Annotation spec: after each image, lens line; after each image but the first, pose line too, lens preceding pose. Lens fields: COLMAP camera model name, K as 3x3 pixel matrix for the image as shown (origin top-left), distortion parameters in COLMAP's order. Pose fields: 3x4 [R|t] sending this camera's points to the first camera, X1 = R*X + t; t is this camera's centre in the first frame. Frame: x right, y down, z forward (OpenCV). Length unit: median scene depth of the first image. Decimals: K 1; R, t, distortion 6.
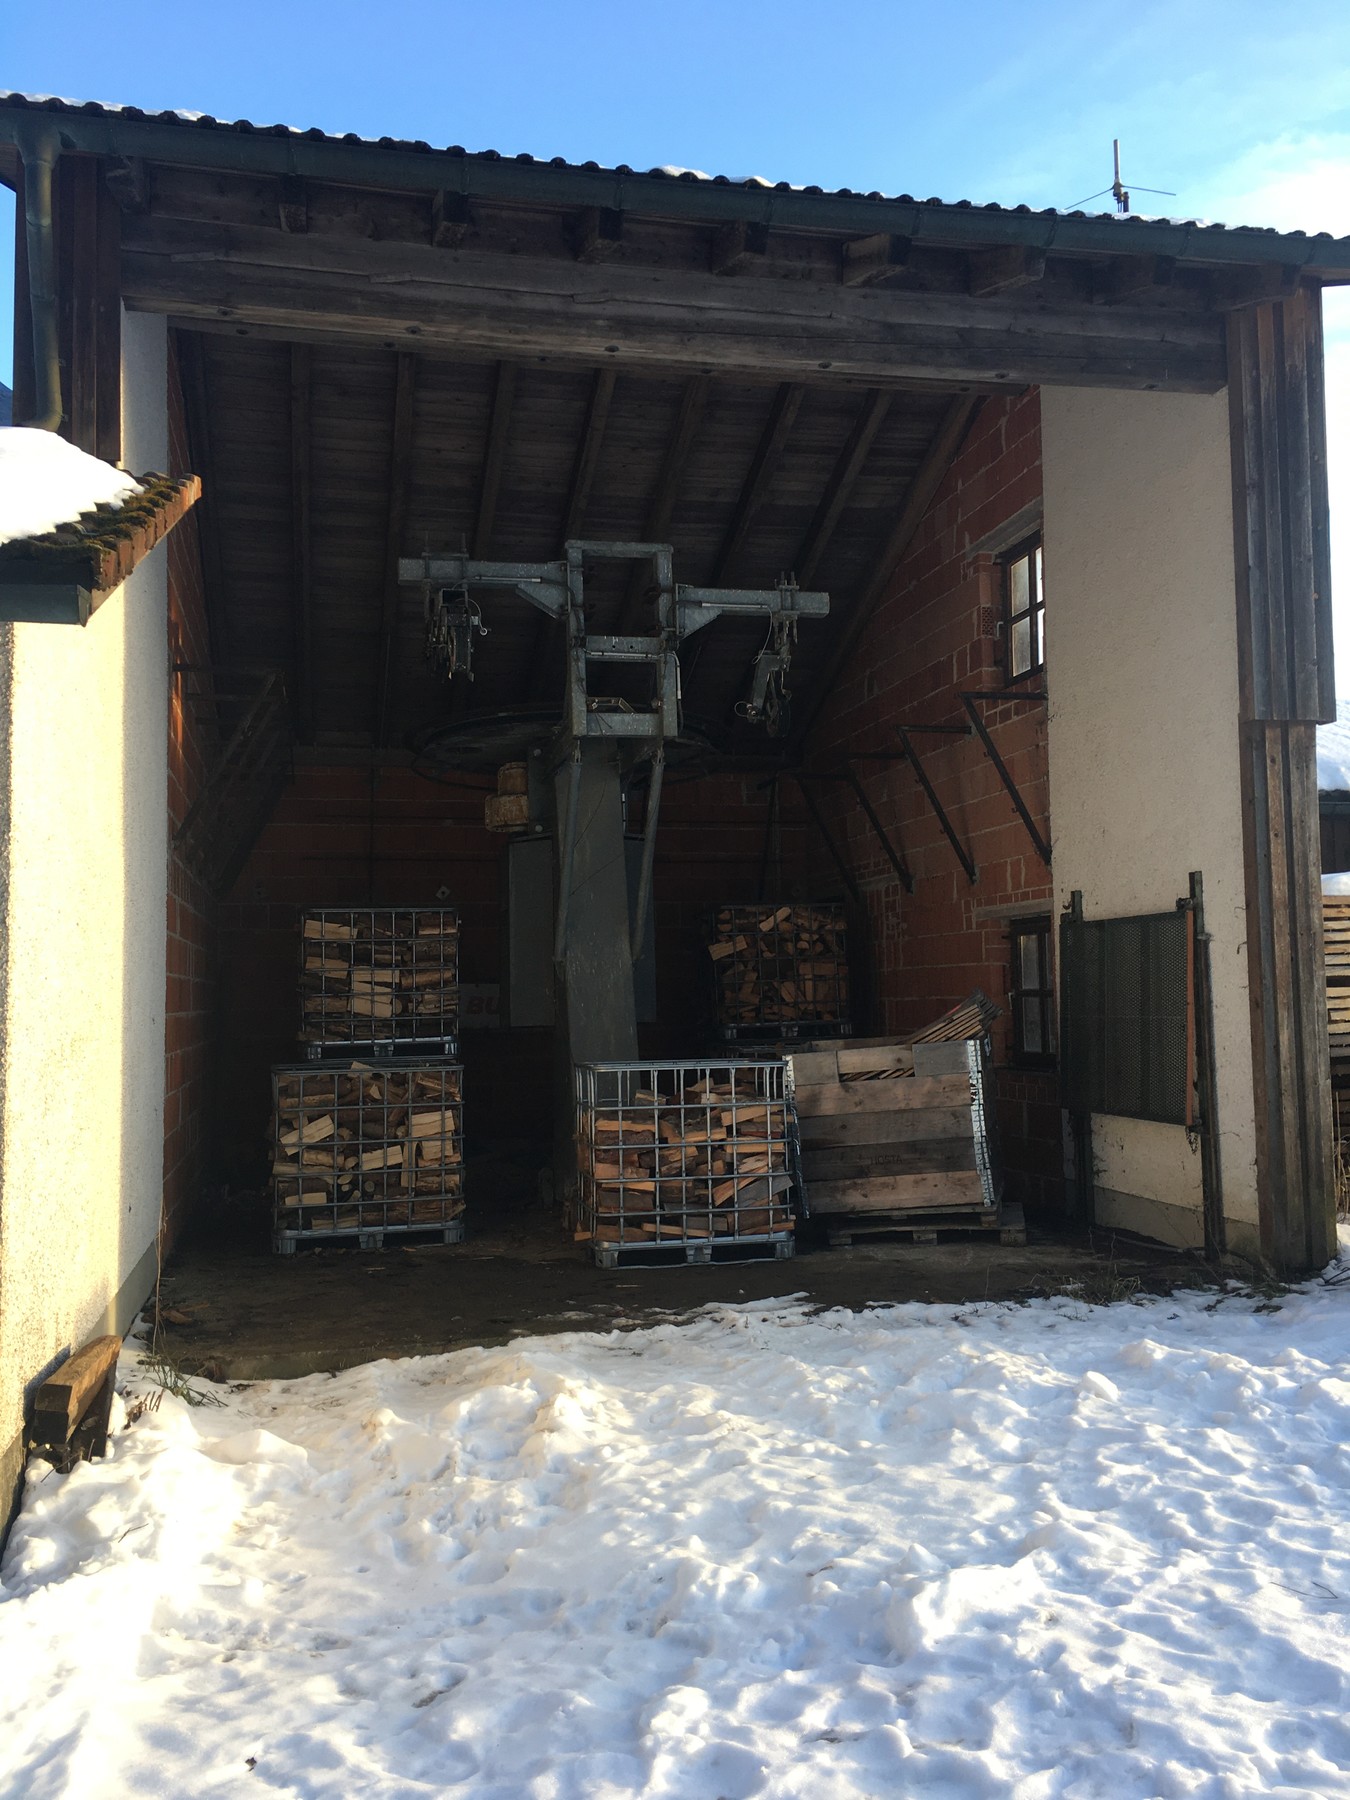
lens RADIAL K [[1493.2, 0, 675.0], [0, 1493.2, 900.0], [0, 0, 1]] dist [0.052472, -0.005221]
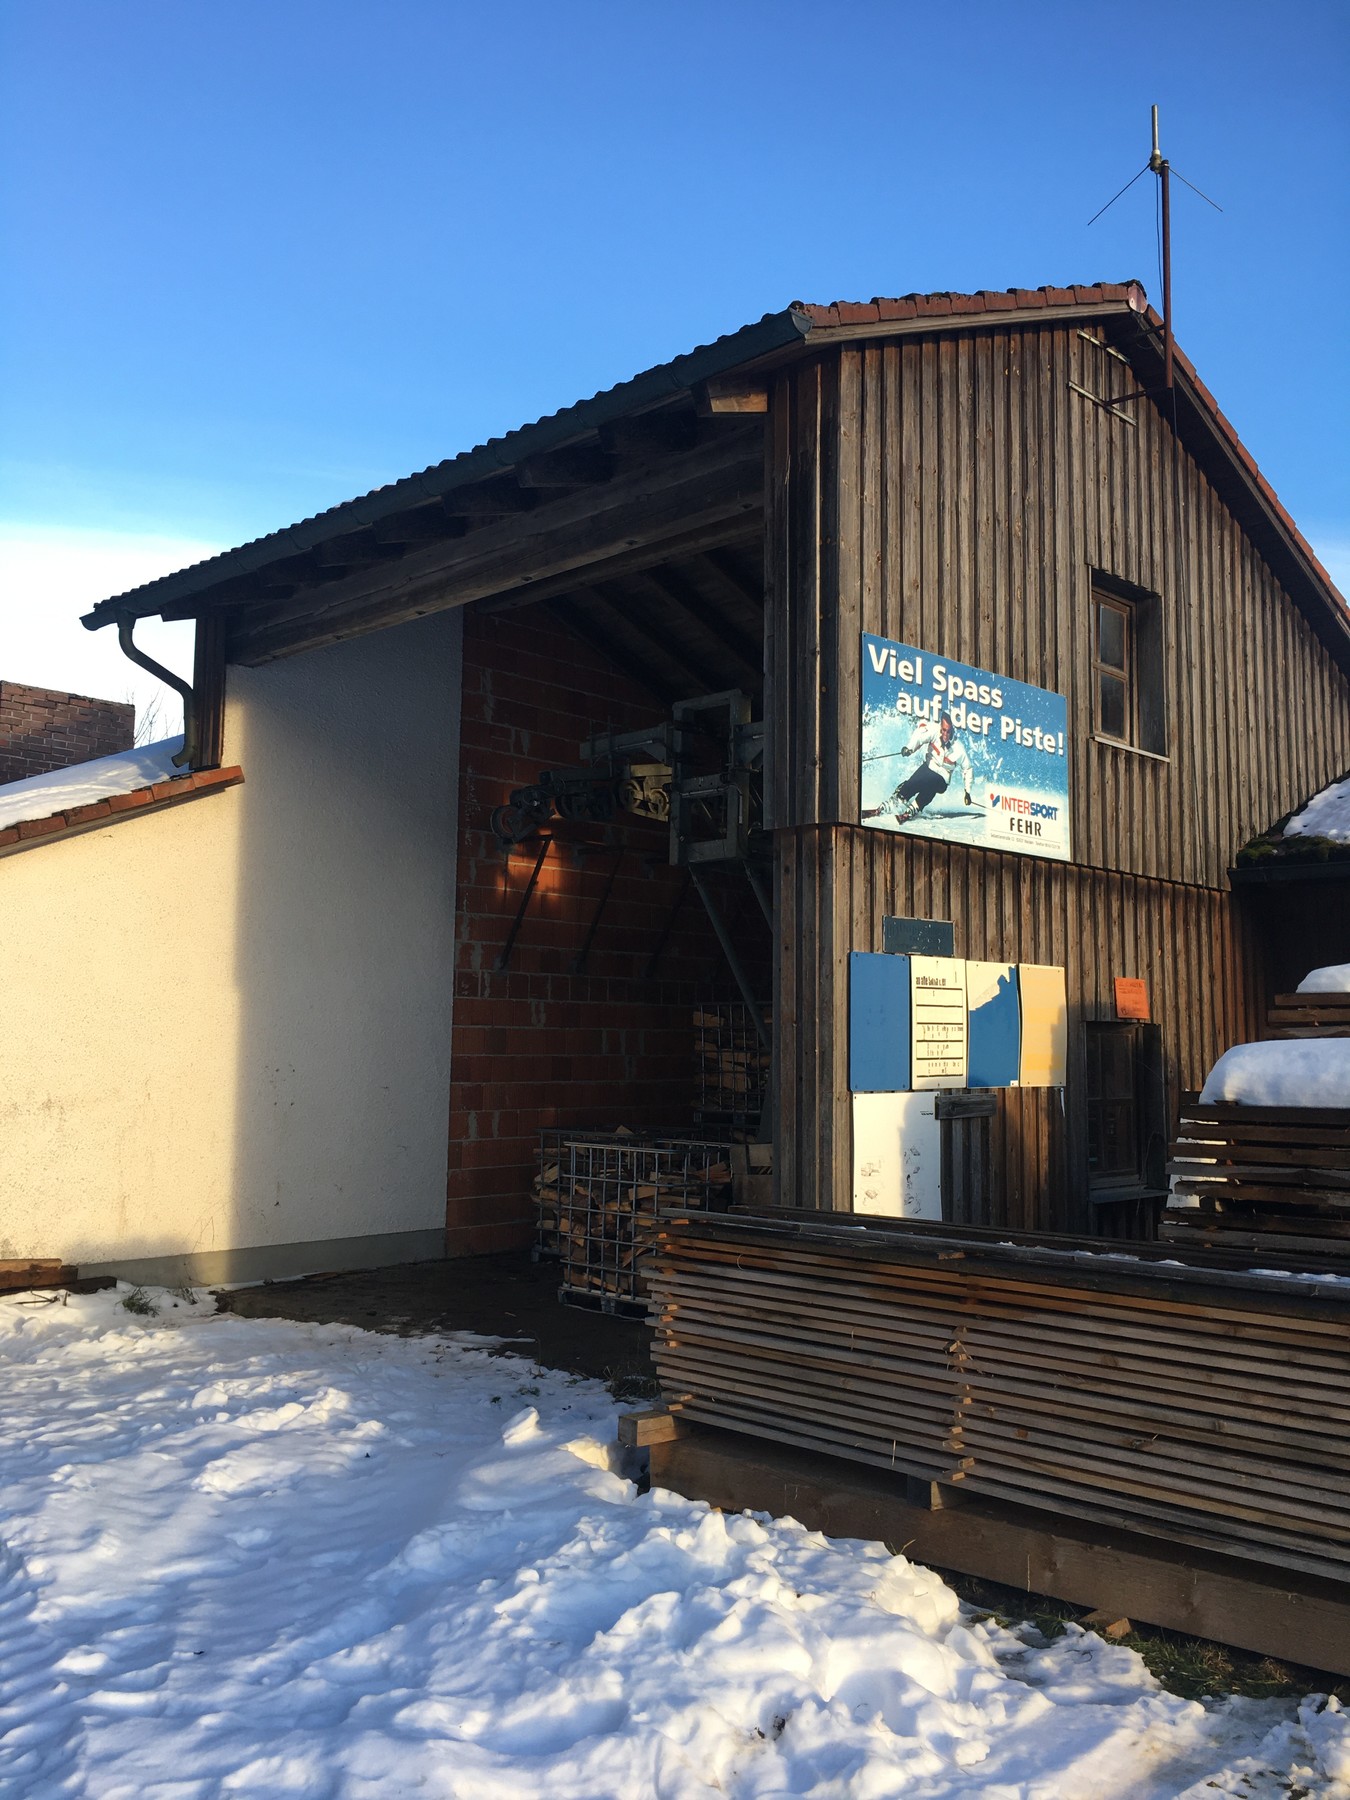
lens RADIAL K [[1493.2, 0, 675.0], [0, 1493.2, 900.0], [0, 0, 1]] dist [0.052472, -0.005221]
pose [[0.545204, -0.056496, -0.836397, 0.967900], [0.031849, 0.998402, -0.046678, -0.026474], [0.837698, -0.001189, 0.546132, 0.357100]]
